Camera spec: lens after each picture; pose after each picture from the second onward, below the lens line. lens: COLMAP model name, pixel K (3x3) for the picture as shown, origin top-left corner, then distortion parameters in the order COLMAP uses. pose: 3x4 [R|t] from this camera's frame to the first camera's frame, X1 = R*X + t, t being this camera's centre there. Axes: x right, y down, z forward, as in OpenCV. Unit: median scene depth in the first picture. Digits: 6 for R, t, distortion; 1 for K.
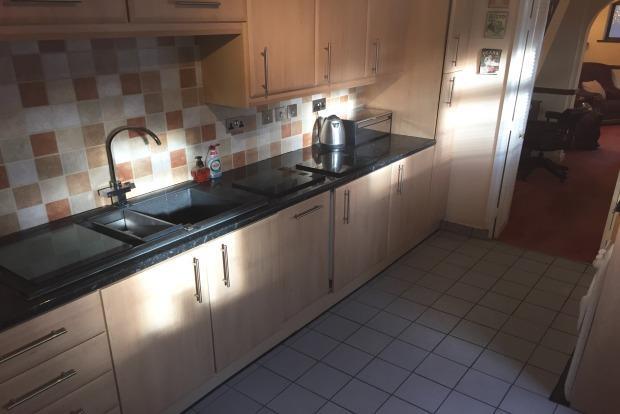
lens RADIAL K [[504.4, 0, 293.6], [0, 504.4, 209.8], [0, 0, 1]] dist [0.120713, -0.149381]
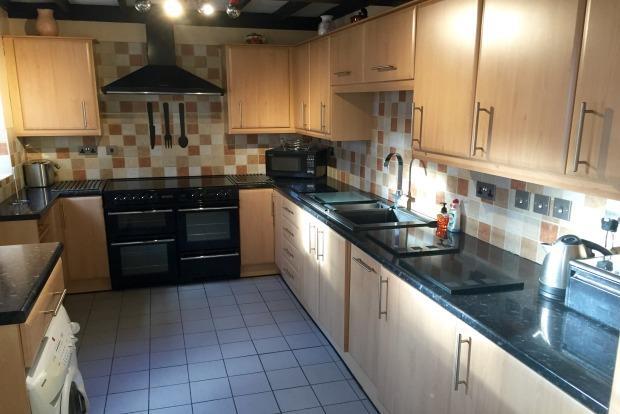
lens RADIAL K [[504.4, 0, 293.6], [0, 504.4, 209.8], [0, 0, 1]] dist [0.120713, -0.149381]
pose [[-0.573891, 0.181006, -0.798678, 0.824523], [-0.284481, 0.870469, 0.401690, -0.419659], [0.767932, 0.457735, -0.448061, 1.213968]]
